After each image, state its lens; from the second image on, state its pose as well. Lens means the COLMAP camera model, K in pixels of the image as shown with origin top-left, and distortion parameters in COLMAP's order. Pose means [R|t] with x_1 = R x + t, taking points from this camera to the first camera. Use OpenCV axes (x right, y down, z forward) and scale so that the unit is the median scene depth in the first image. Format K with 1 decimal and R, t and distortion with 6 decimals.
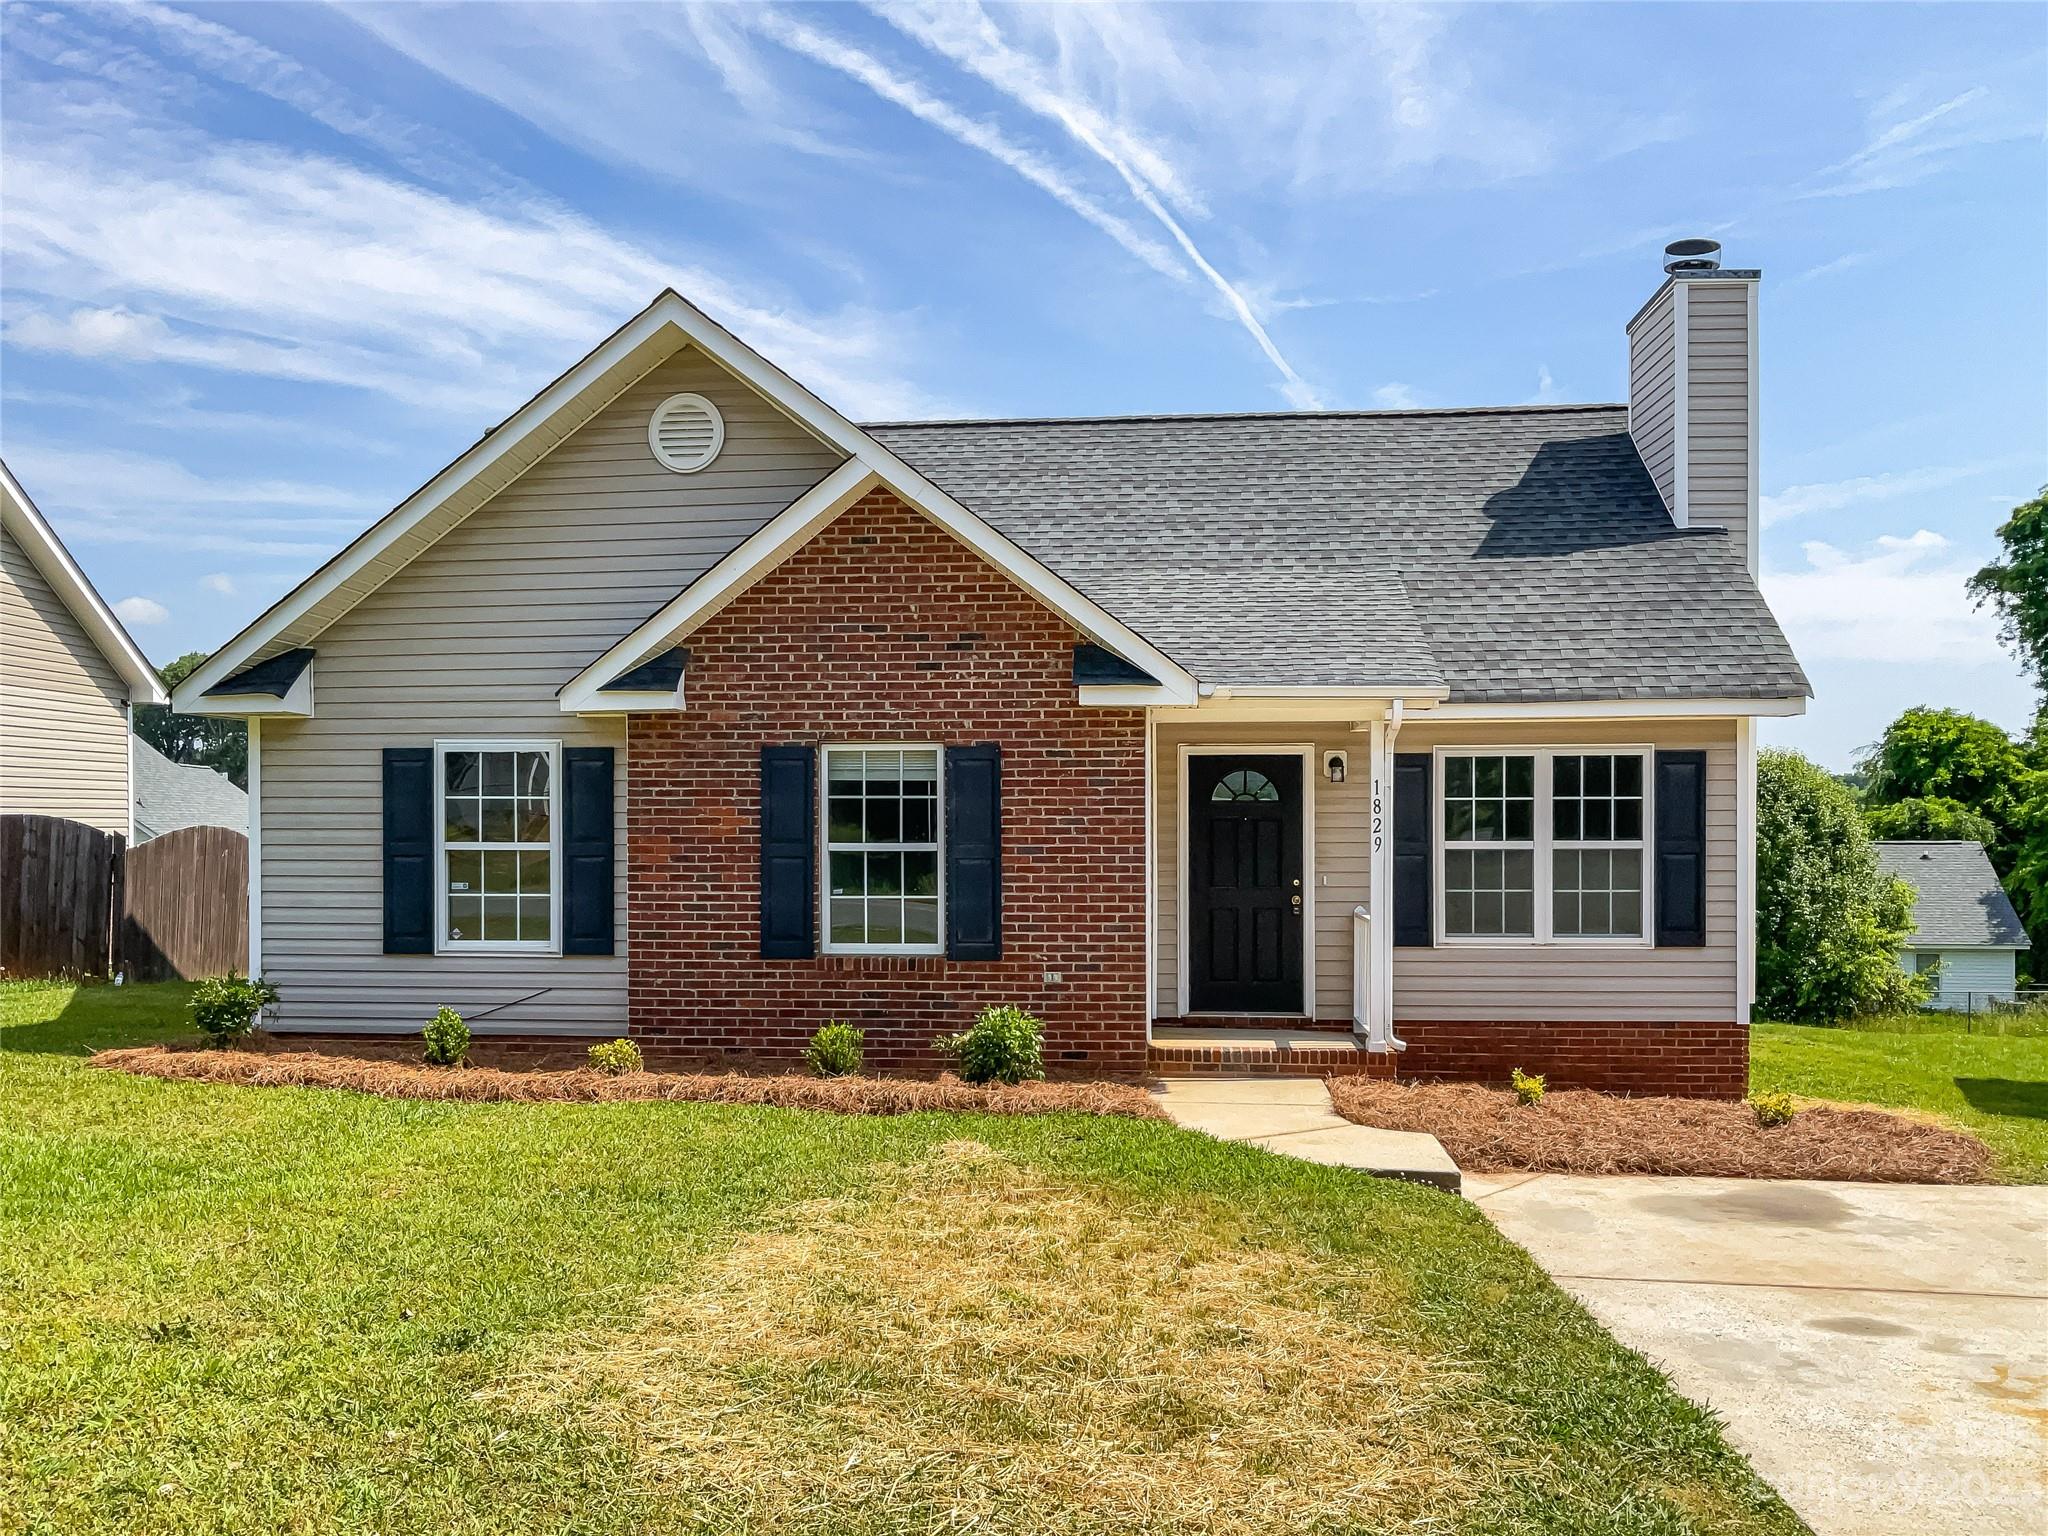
lens RADIAL K [[1777.3, 0, 1029.8], [0, 1777.3, 734.9], [0, 0, 1]] dist [-0.003284, 0.001273]
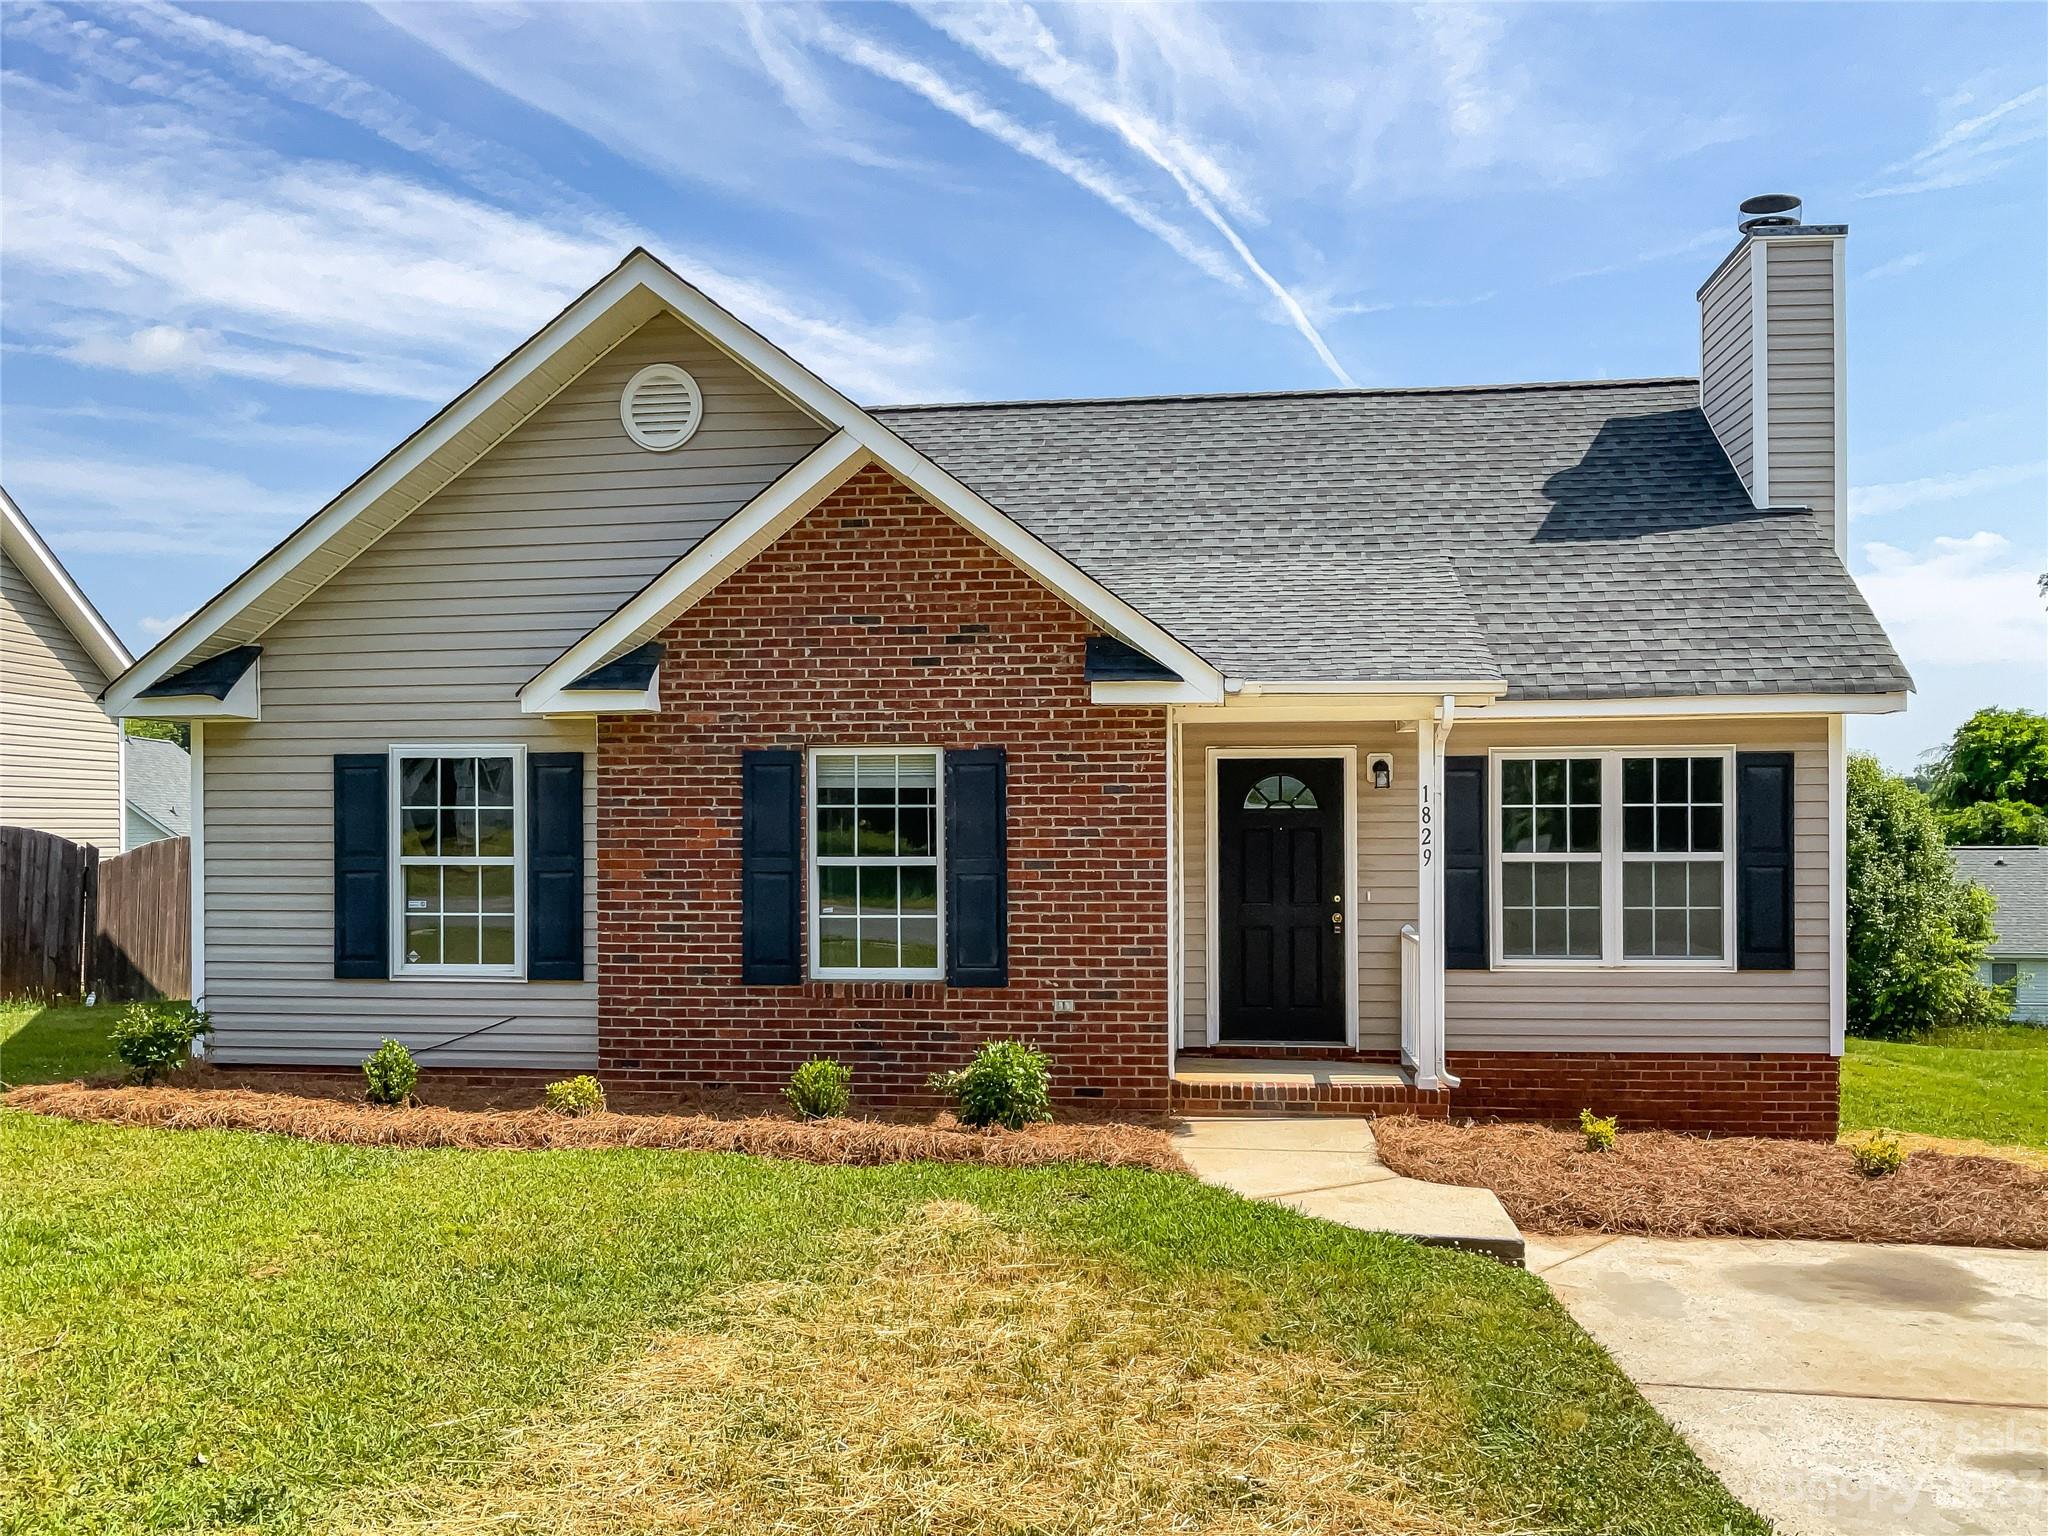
lens RADIAL K [[1730.7, 0, 1027.2], [0, 1730.7, 735.0], [0, 0, 1]] dist [0.001637, -0.016475]
pose [[0.999370, -0.003720, -0.035293, 0.025422], [0.003596, 0.999987, -0.003586, 0.002186], [0.035306, 0.003457, 0.999371, 0.120675]]
